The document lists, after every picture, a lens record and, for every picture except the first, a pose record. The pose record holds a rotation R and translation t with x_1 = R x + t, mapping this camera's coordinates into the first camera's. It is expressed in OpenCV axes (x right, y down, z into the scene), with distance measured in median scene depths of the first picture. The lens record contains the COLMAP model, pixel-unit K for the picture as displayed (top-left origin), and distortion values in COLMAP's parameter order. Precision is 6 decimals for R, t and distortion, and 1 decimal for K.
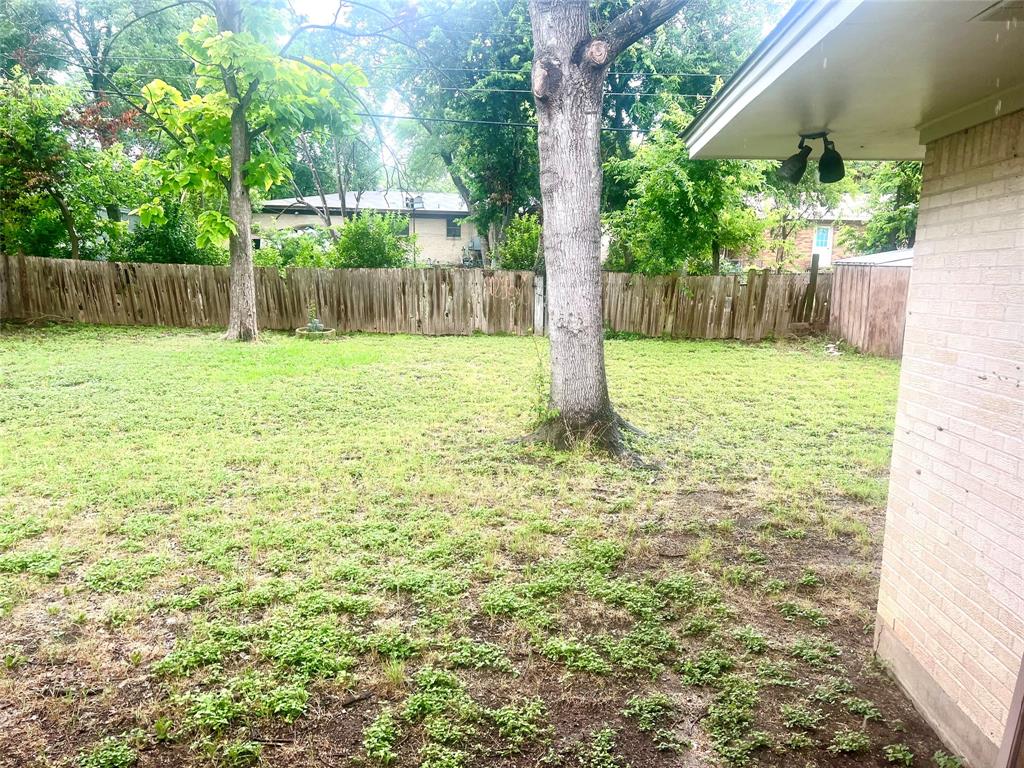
lens RADIAL K [[773.3, 0, 503.1], [0, 773.3, 394.6], [0, 0, 1]] dist [0.061139, -0.071899]
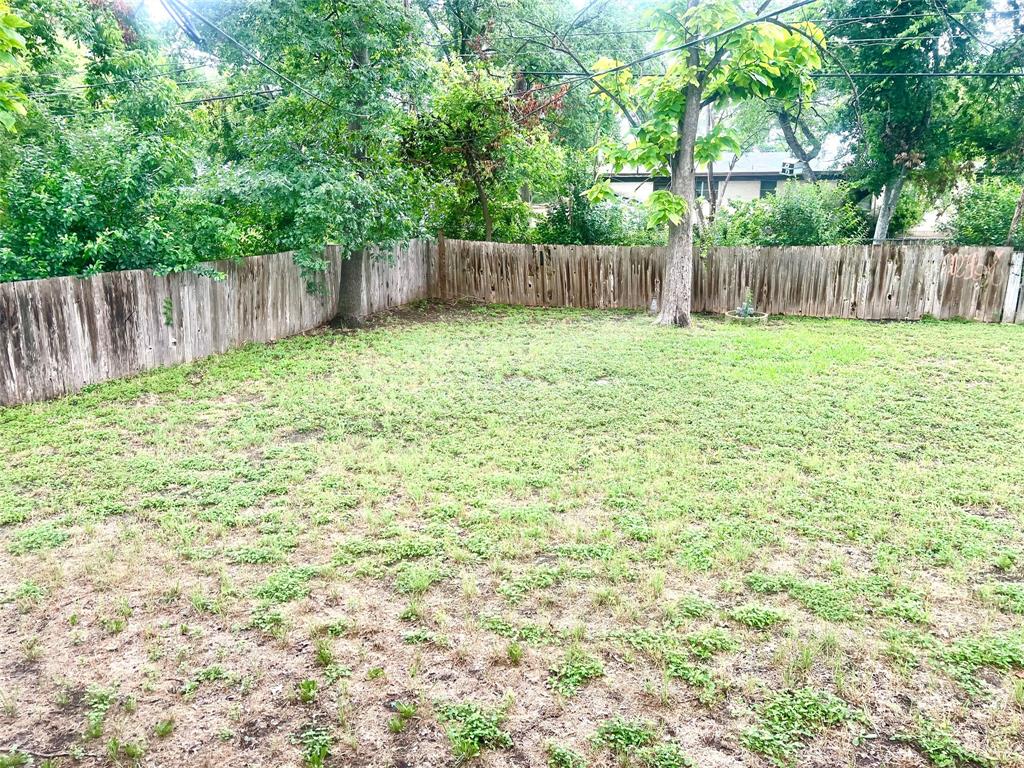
lens RADIAL K [[773.3, 0, 507.5], [0, 773.3, 393.9], [0, 0, 1]] dist [0.061139, -0.071899]
pose [[0.961389, 0.041222, -0.272088, -0.246128], [-0.028258, 0.998279, 0.051395, -0.026104], [0.273738, -0.041722, 0.960899, 0.014493]]
